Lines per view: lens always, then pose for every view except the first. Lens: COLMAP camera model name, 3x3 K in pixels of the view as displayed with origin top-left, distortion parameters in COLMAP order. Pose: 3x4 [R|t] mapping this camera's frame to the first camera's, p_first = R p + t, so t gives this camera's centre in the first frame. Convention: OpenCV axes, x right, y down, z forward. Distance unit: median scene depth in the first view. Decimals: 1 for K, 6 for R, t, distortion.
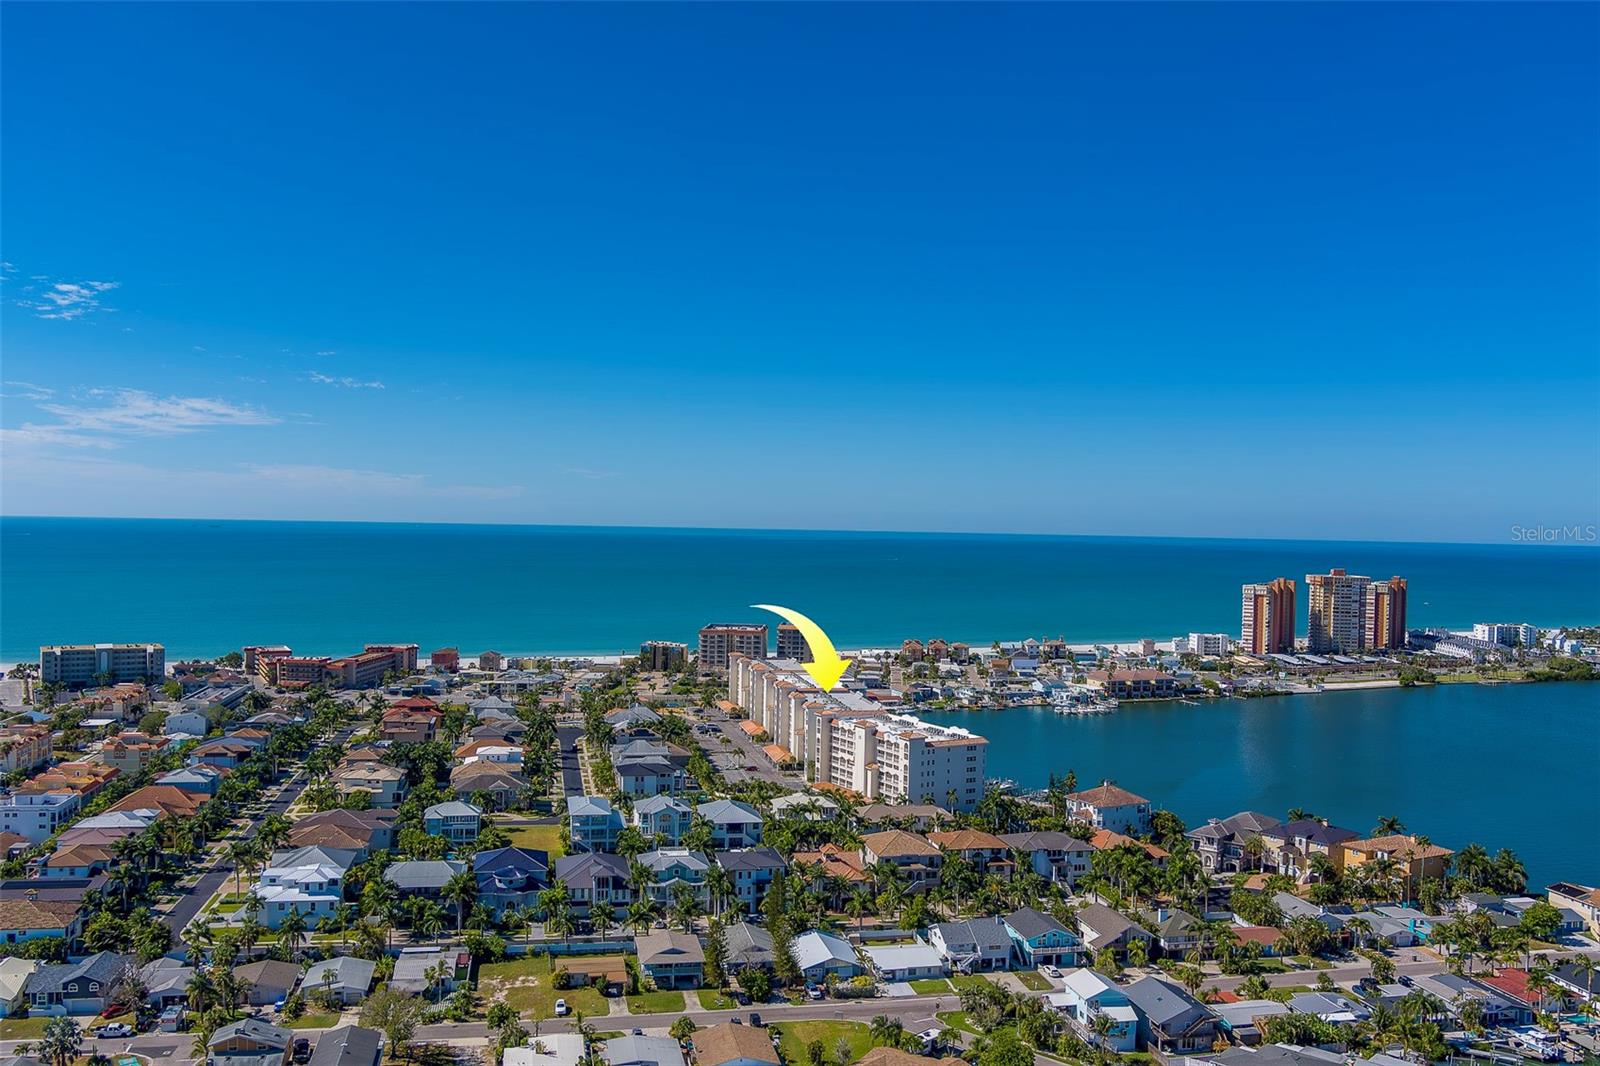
lens RADIAL K [[1357.1, 0, 803.6], [0, 1357.1, 536.2], [0, 0, 1]] dist [-0.028990, -0.001314]
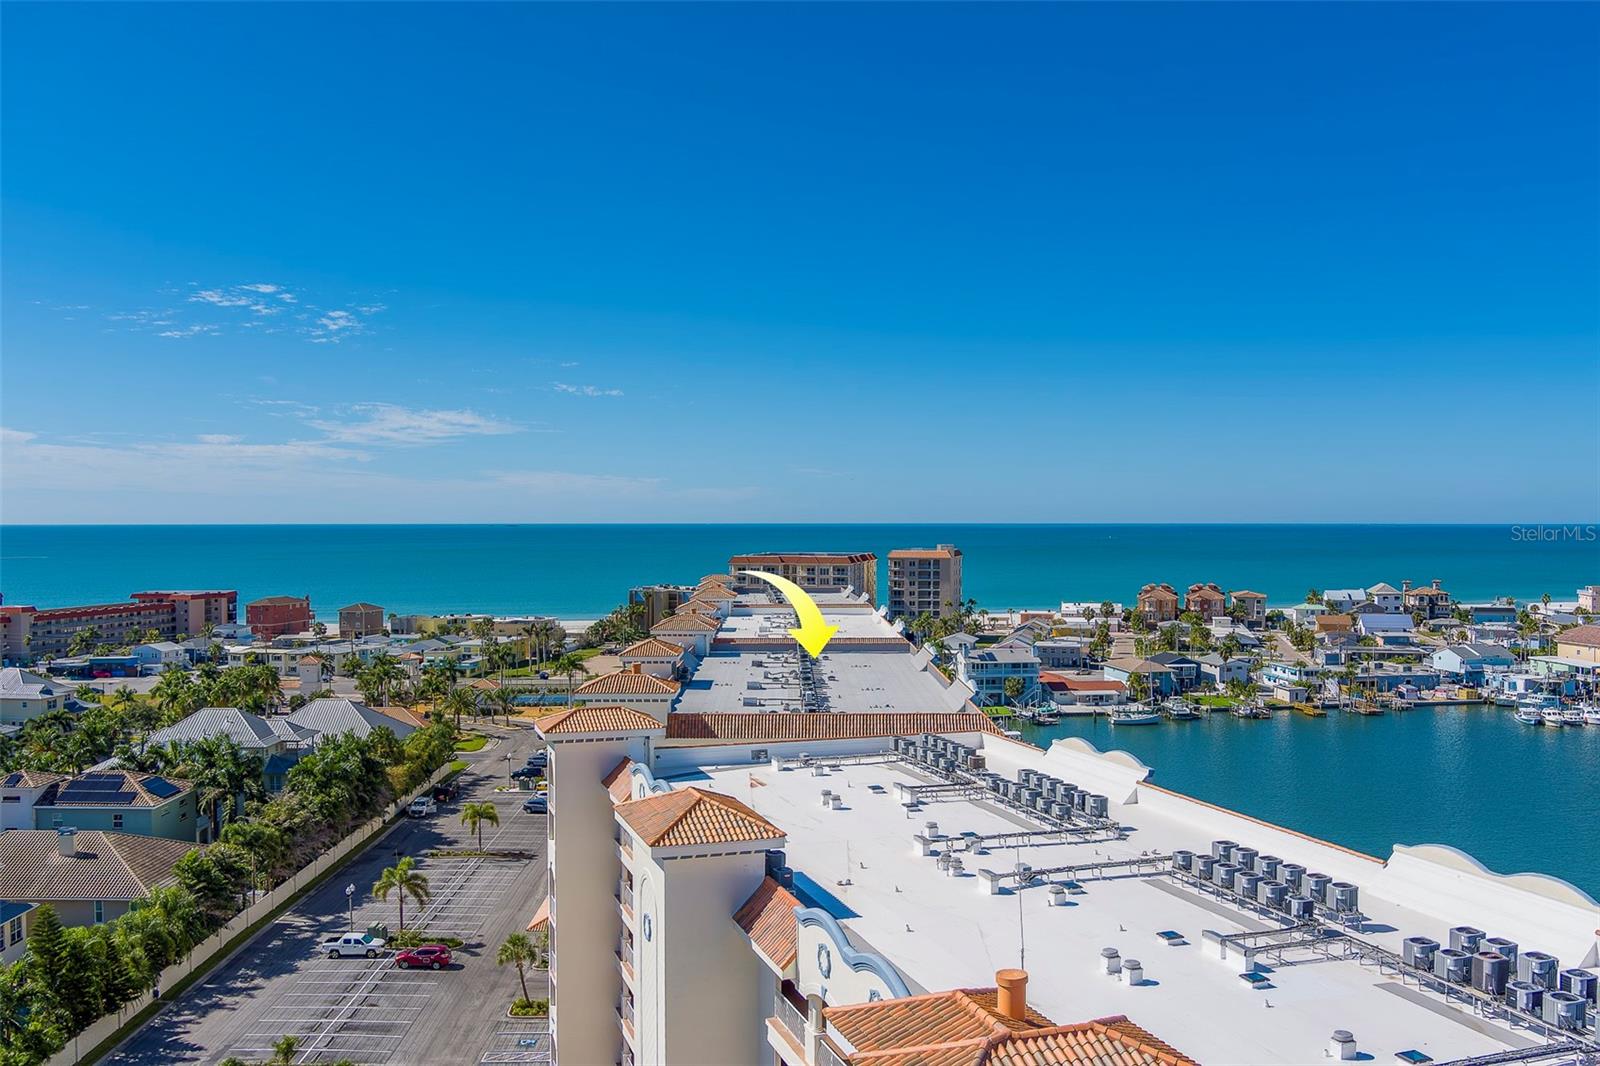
lens RADIAL K [[1357.1, 0, 791.4], [0, 1357.1, 524.4], [0, 0, 1]] dist [-0.028990, -0.001314]
pose [[0.981852, -0.021219, -0.188456, 0.039307], [0.019005, 0.999728, -0.013547, 0.056769], [0.188693, 0.009720, 0.981988, 0.441308]]
